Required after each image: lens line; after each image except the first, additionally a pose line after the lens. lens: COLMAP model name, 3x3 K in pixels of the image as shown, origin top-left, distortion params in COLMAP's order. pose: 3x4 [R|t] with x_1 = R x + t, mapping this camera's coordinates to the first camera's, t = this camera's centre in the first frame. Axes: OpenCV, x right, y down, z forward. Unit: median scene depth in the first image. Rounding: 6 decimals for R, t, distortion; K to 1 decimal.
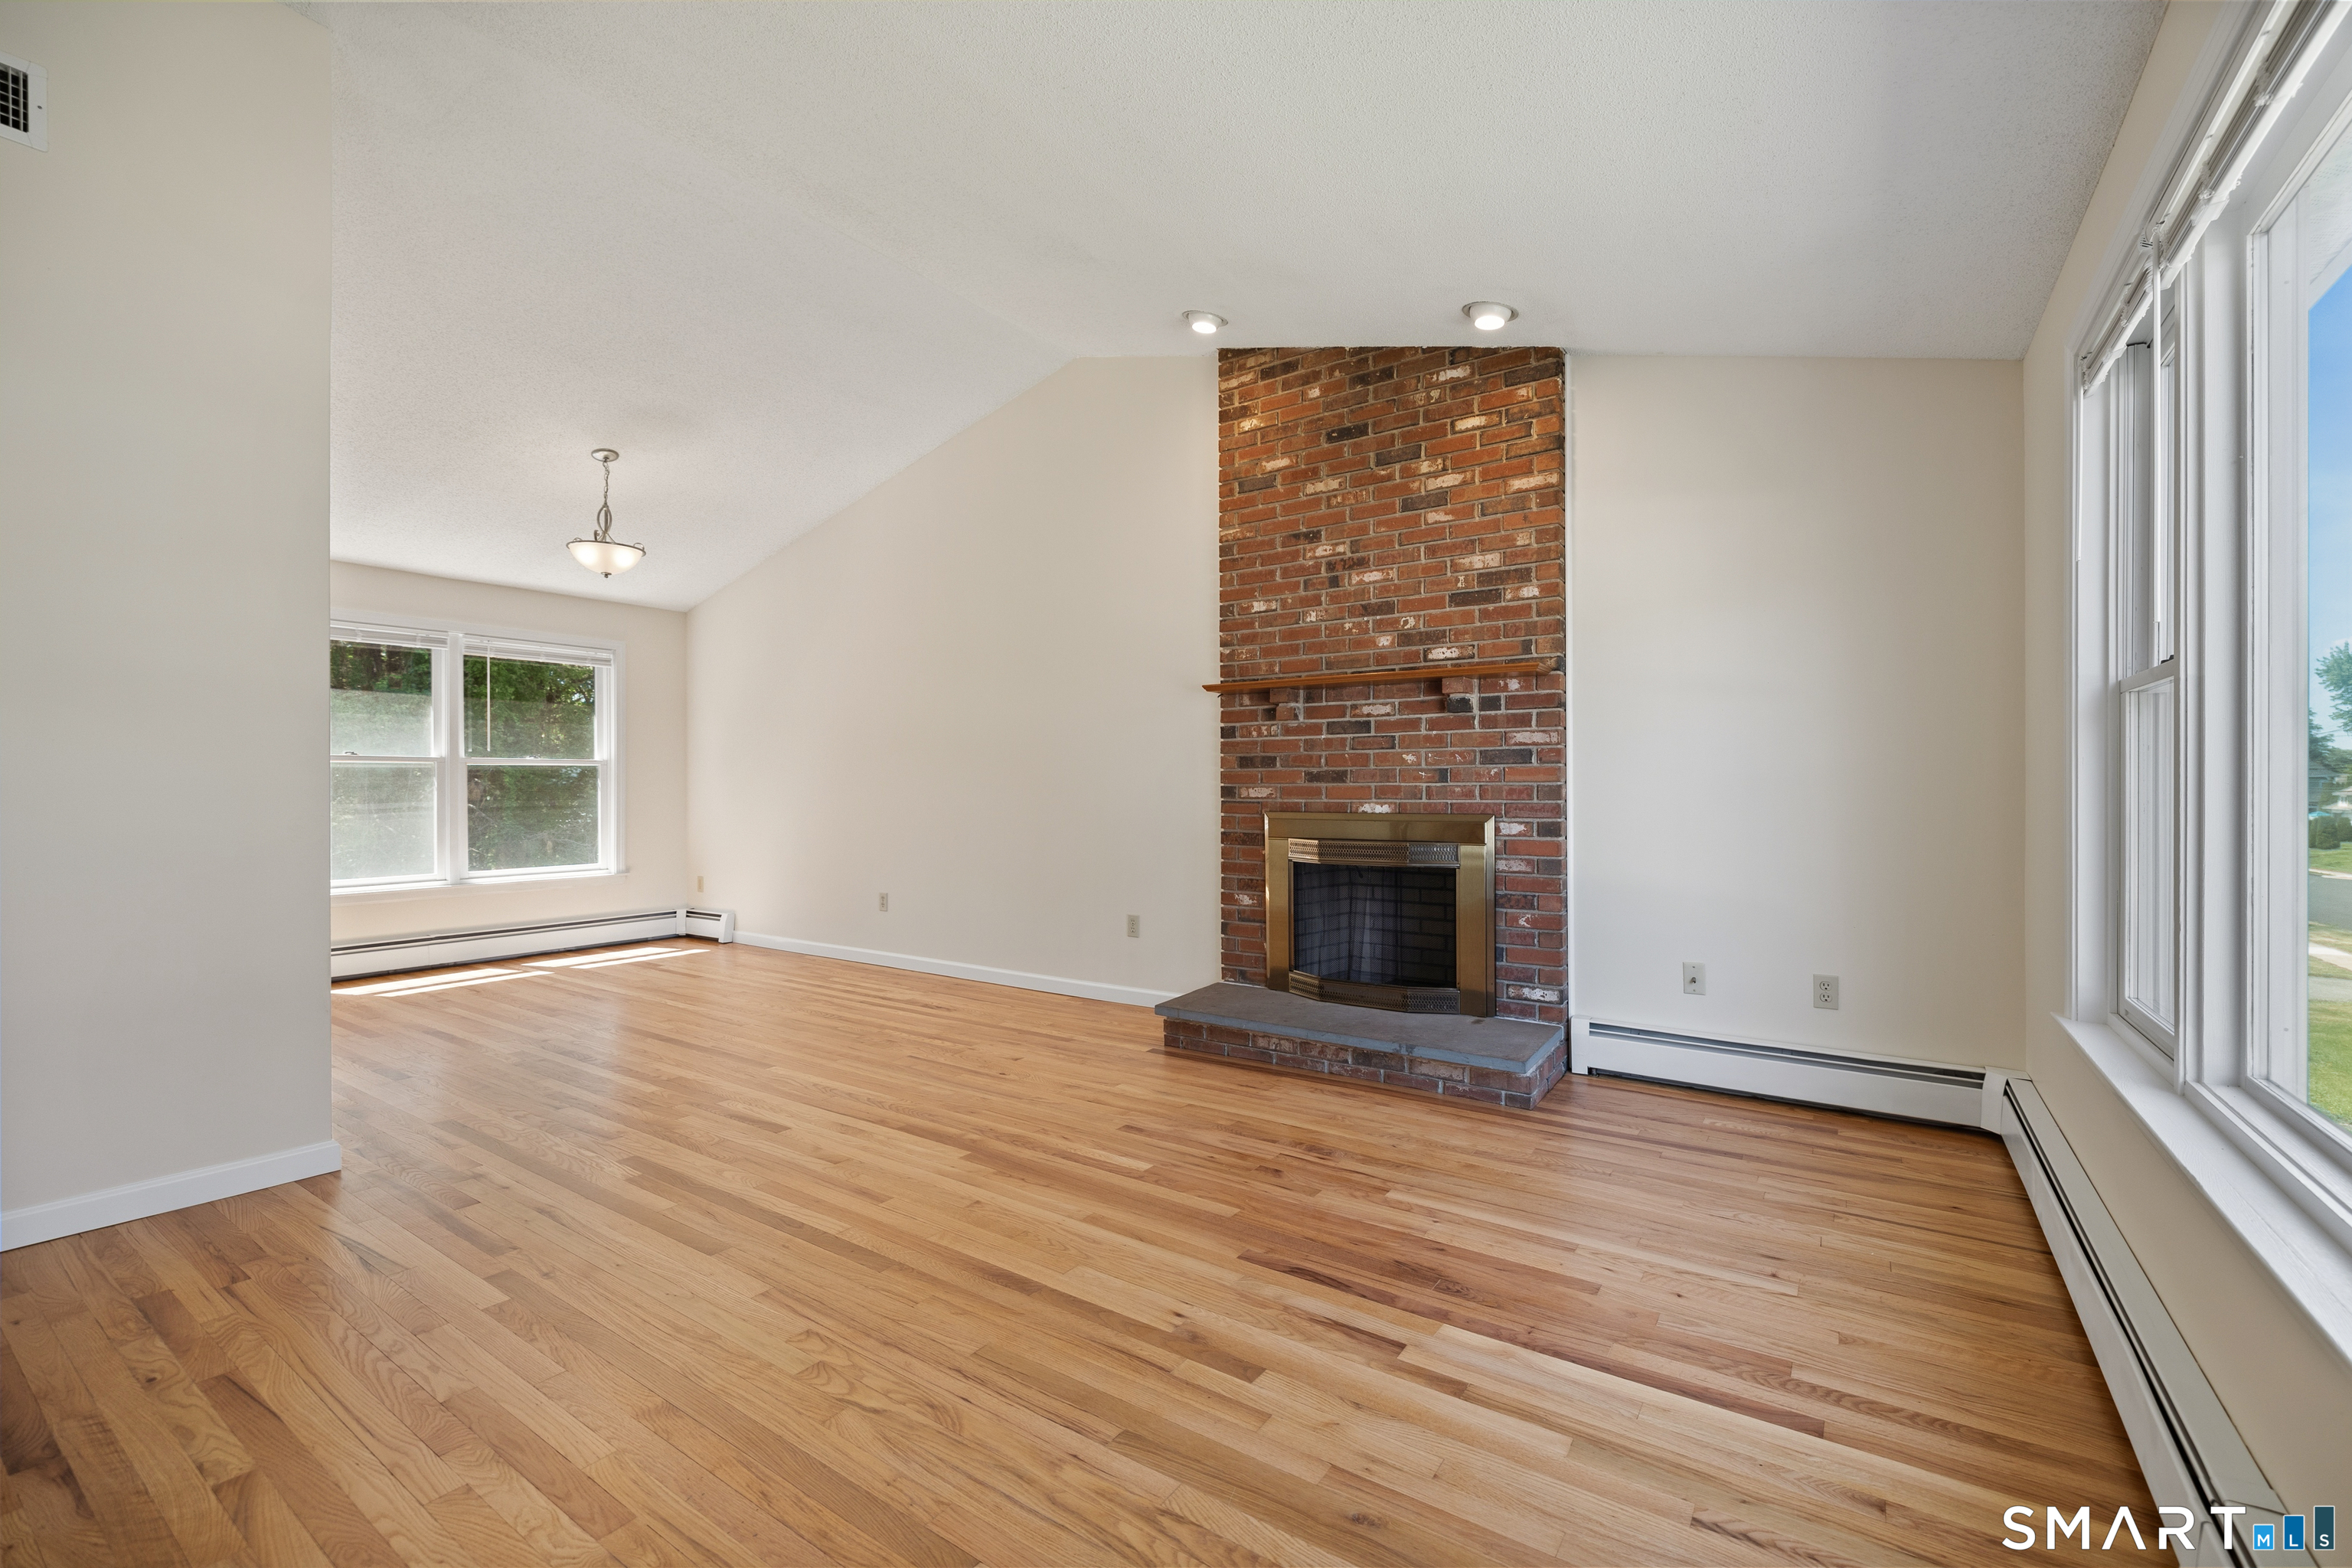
lens RADIAL K [[987.2, 0, 1199.1], [0, 987.2, 783.1], [0, 0, 1]] dist [0.000404, -0.000125]
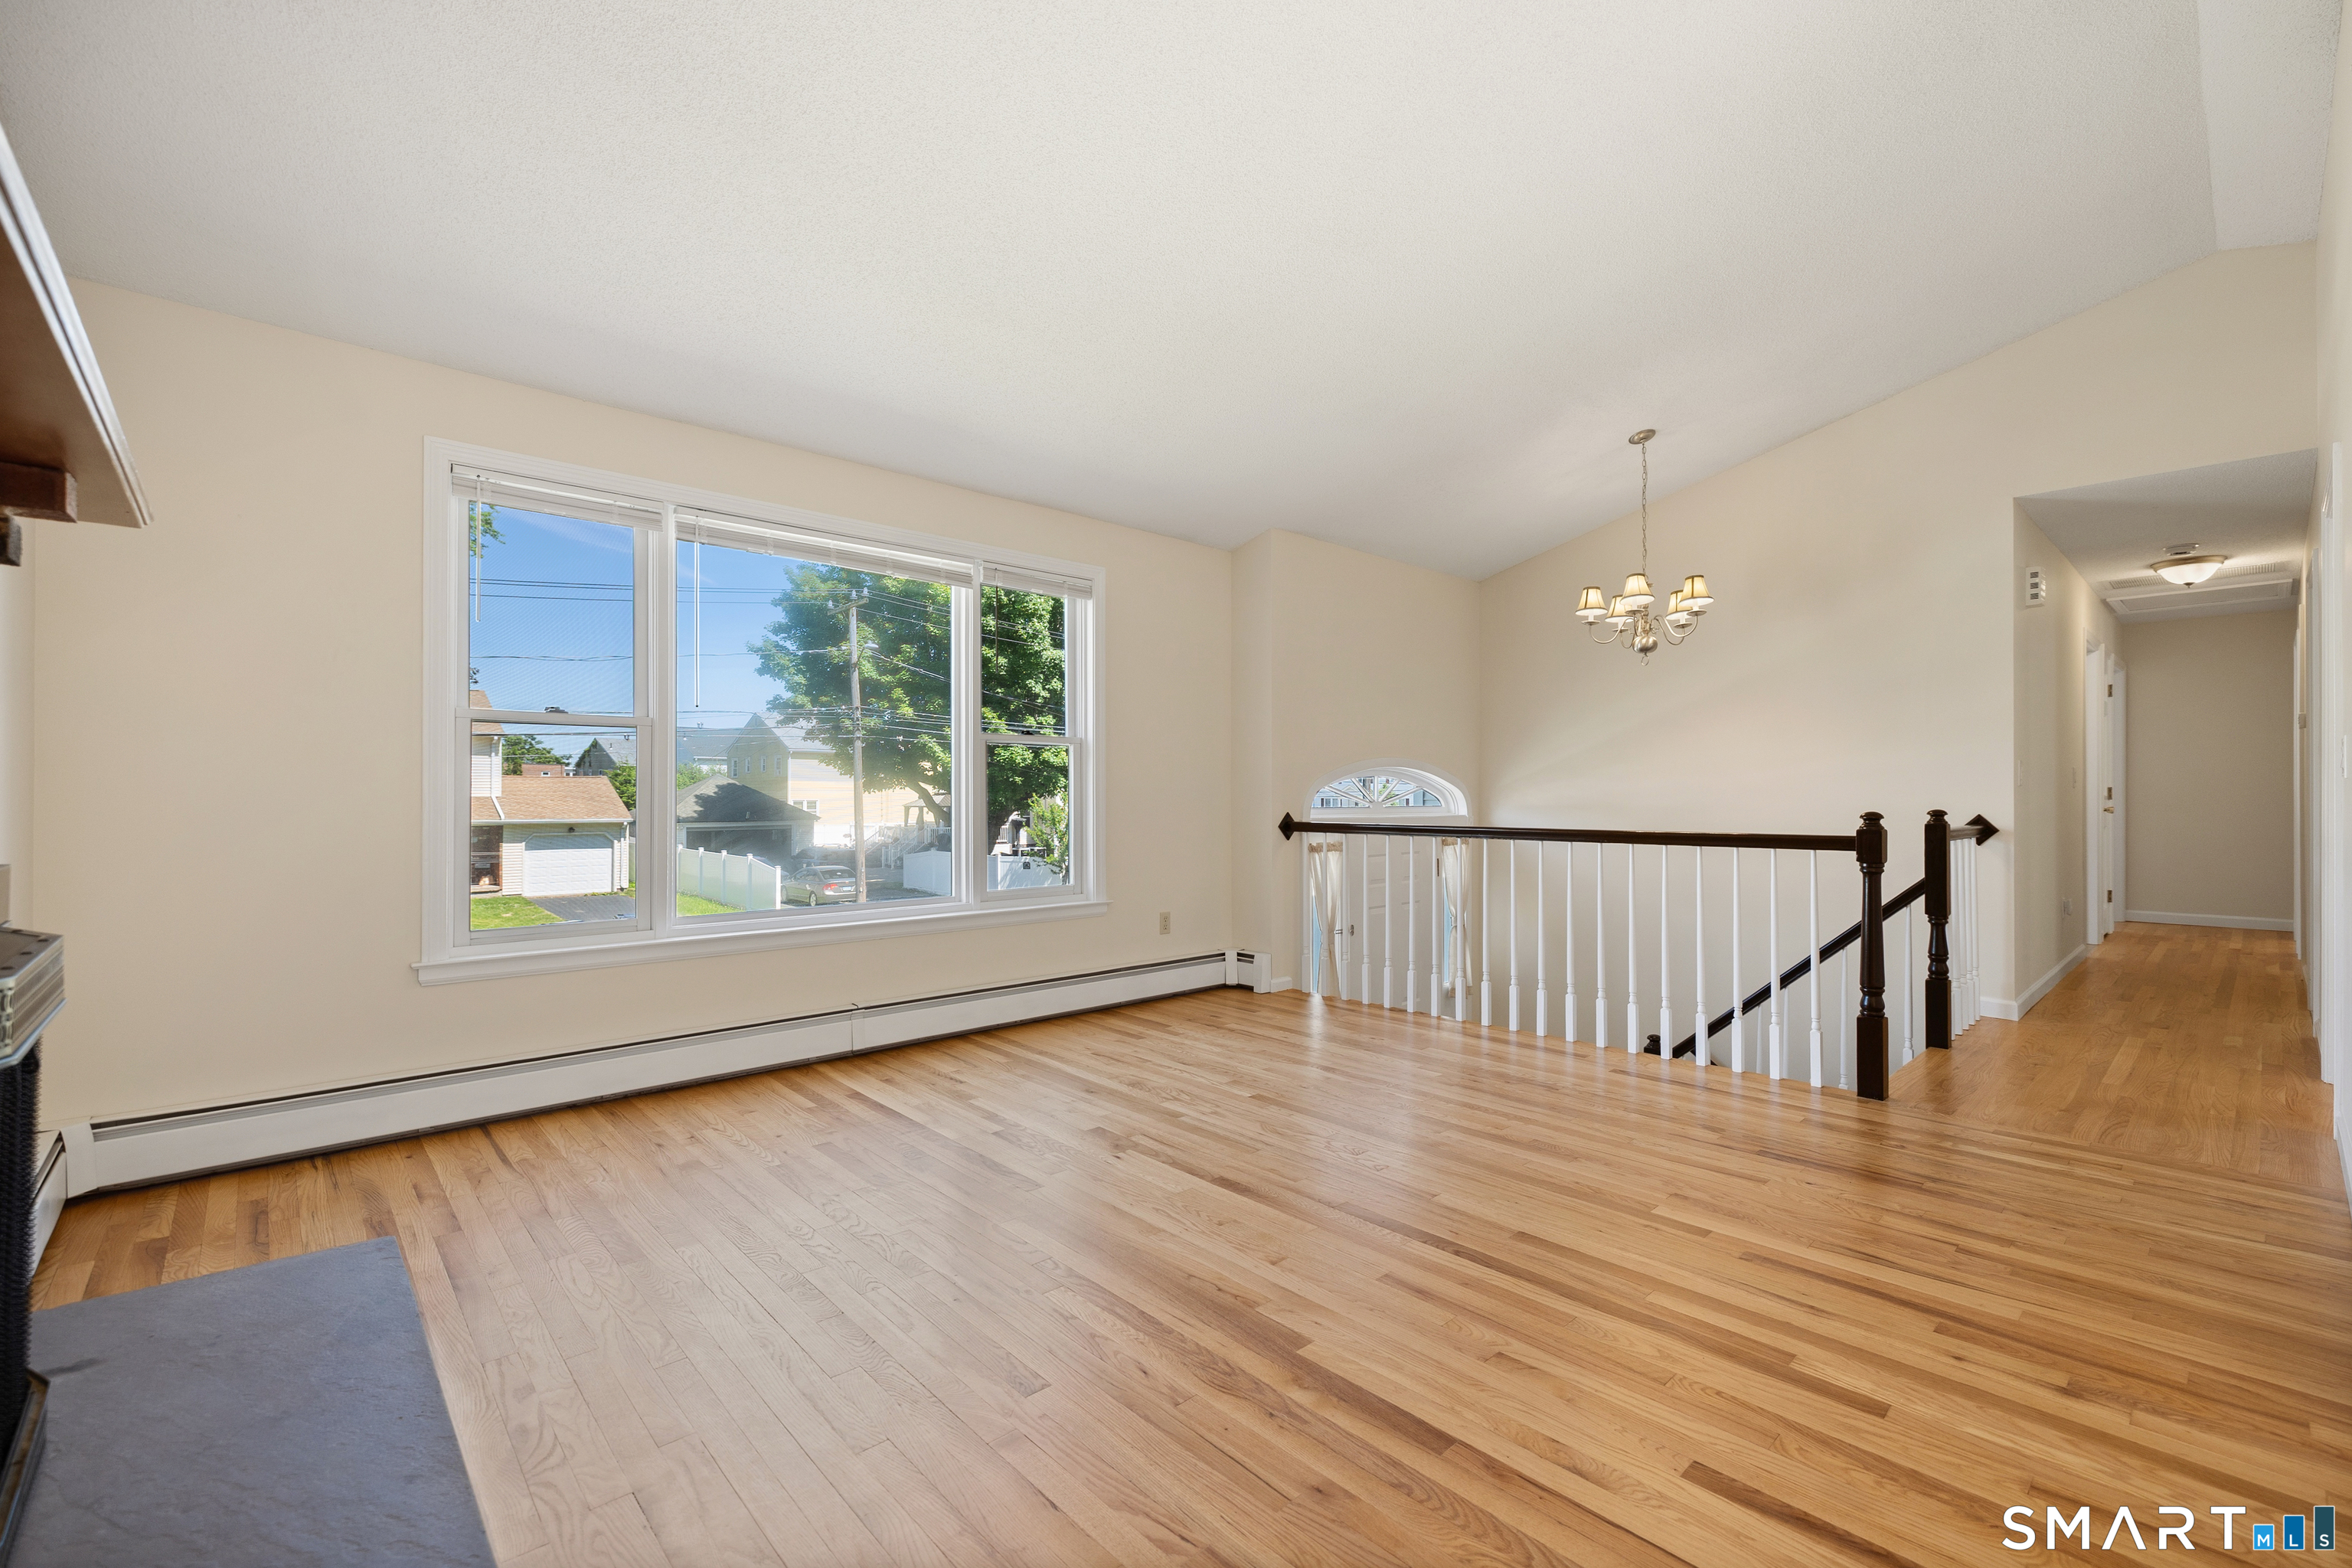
lens RADIAL K [[1000.6, 0, 1189.4], [0, 1000.6, 785.8], [0, 0, 1]] dist [-0.000126, -0.000007]
pose [[-0.973297, 0.003245, 0.229527, -0.228429], [0.000176, 0.999910, -0.013392, 0.013928], [-0.229550, -0.012994, -0.973210, 1.205319]]
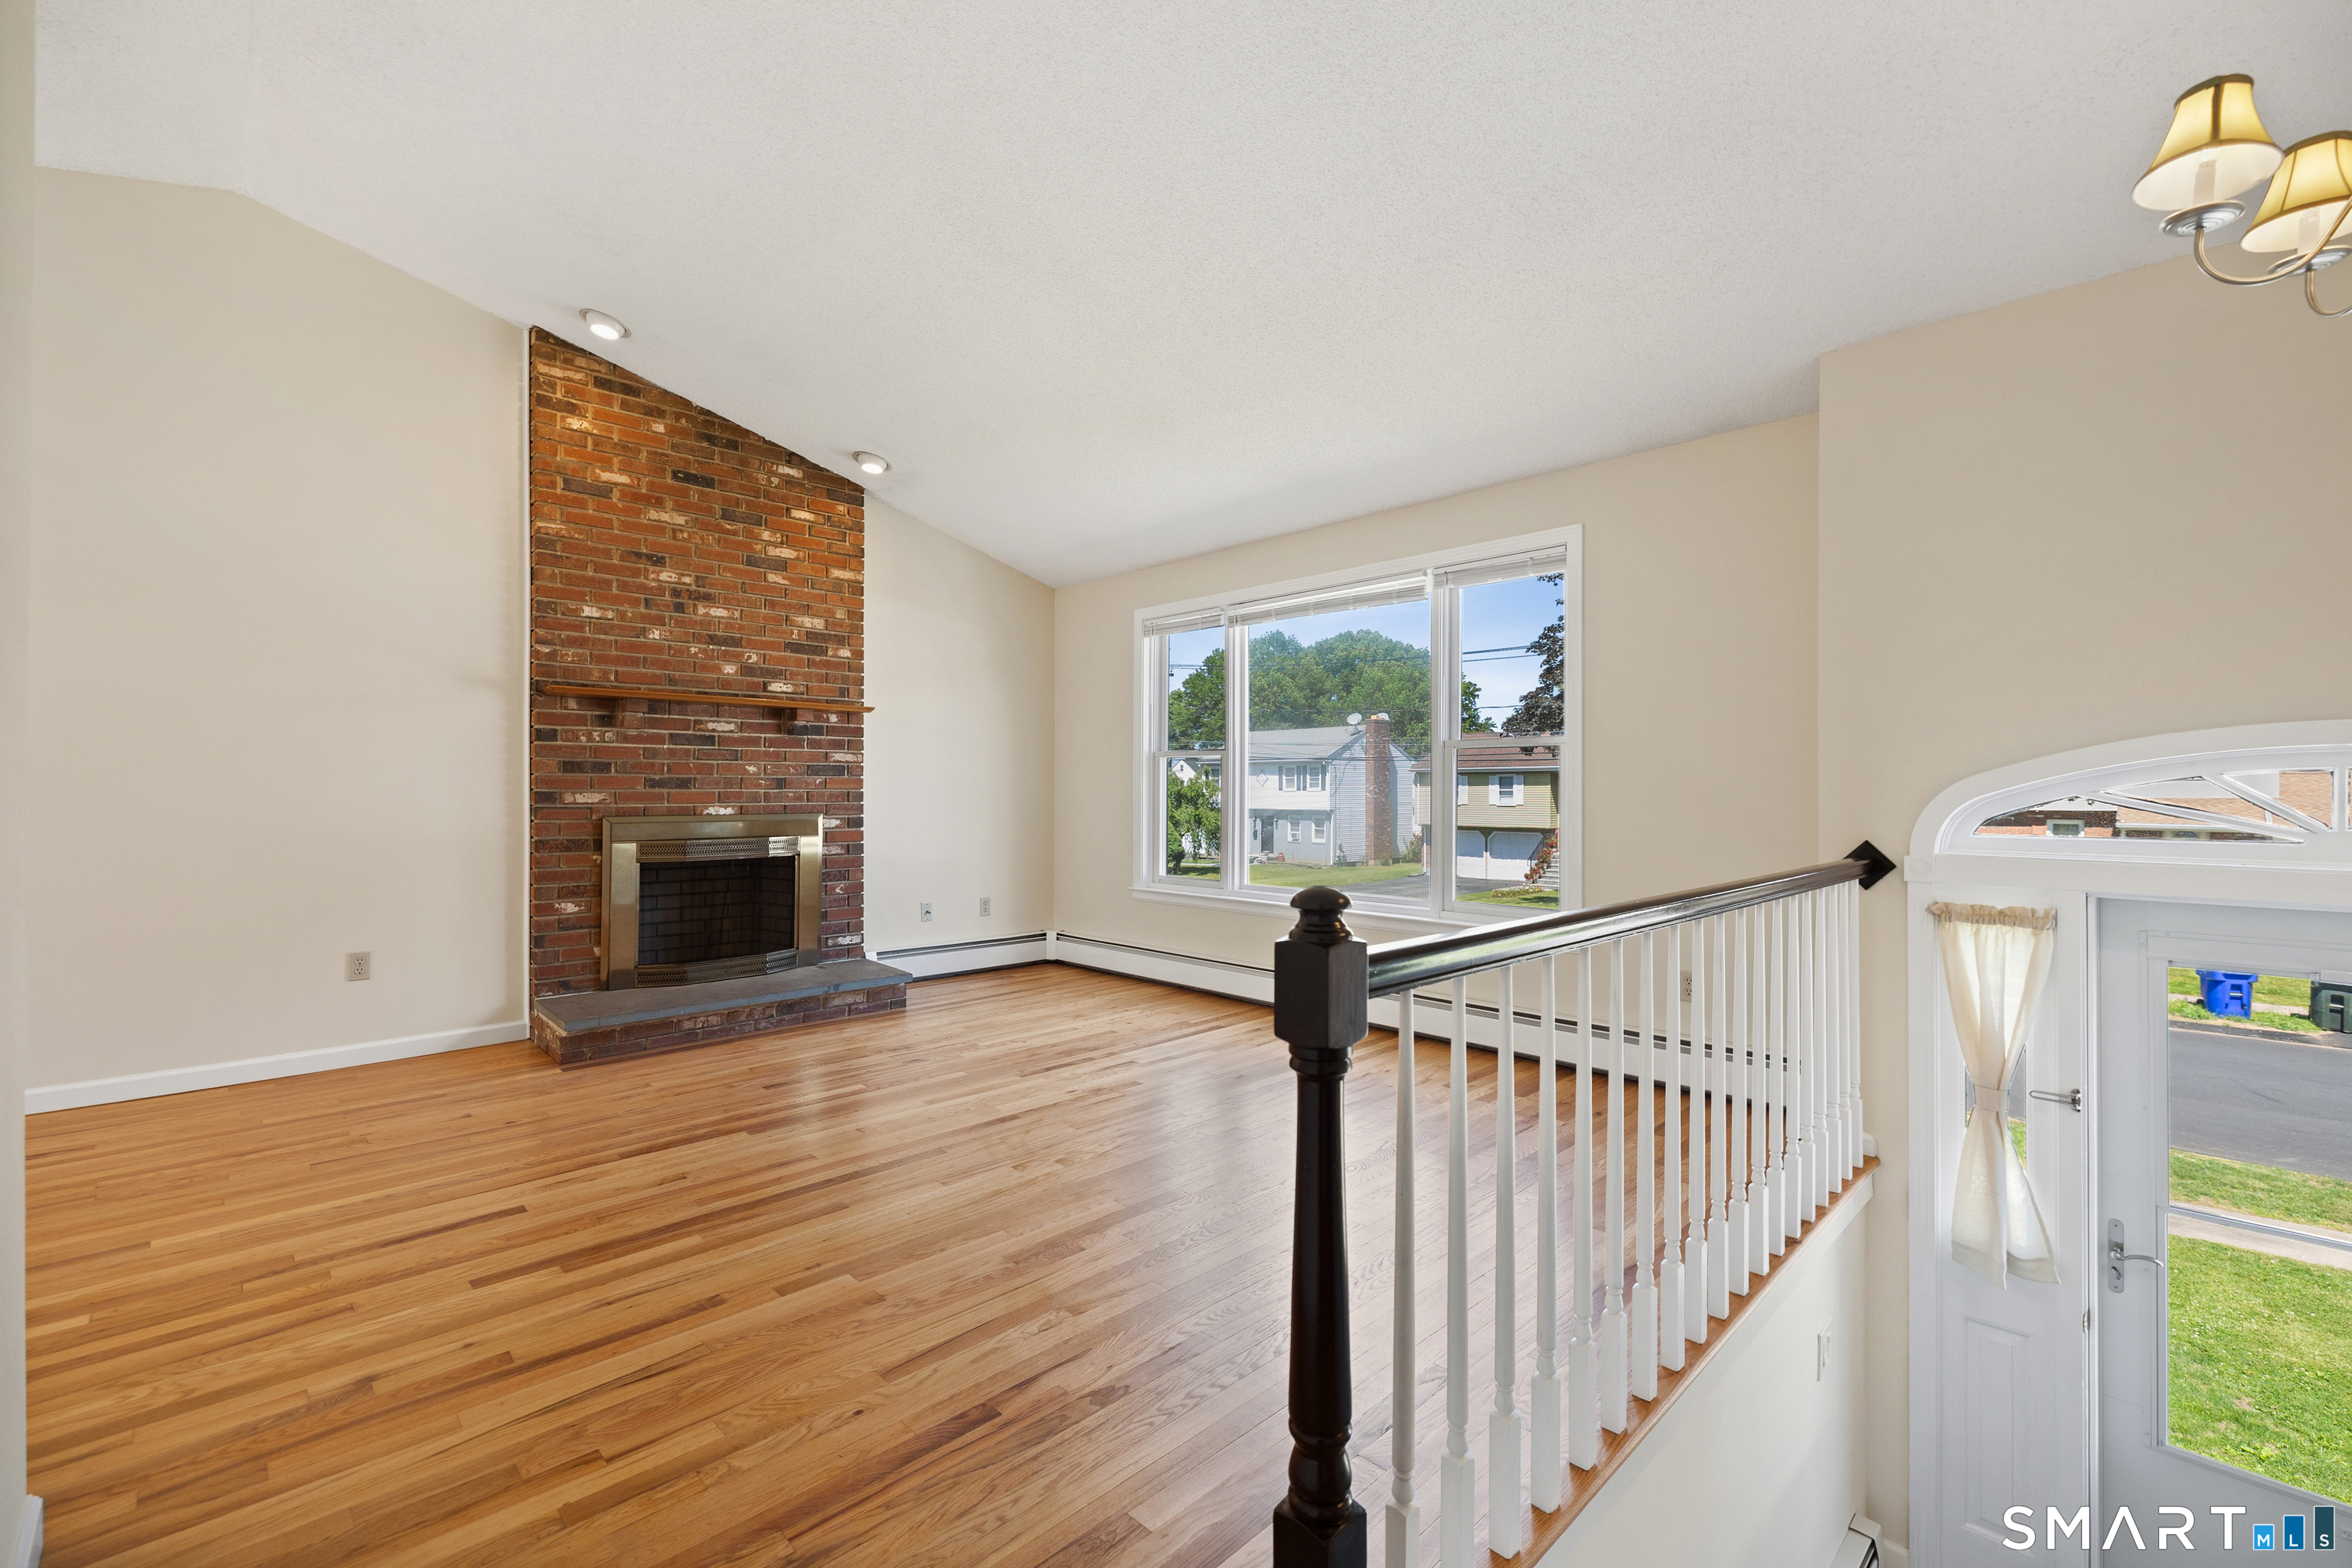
lens RADIAL K [[987.2, 0, 1199.1], [0, 987.2, 783.1], [0, 0, 1]] dist [0.000404, -0.000125]
pose [[0.192349, 0.008959, 0.981286, -0.879231], [-0.007570, 0.999942, -0.007646, -0.002710], [-0.981297, -0.005958, 0.192406, 0.222105]]
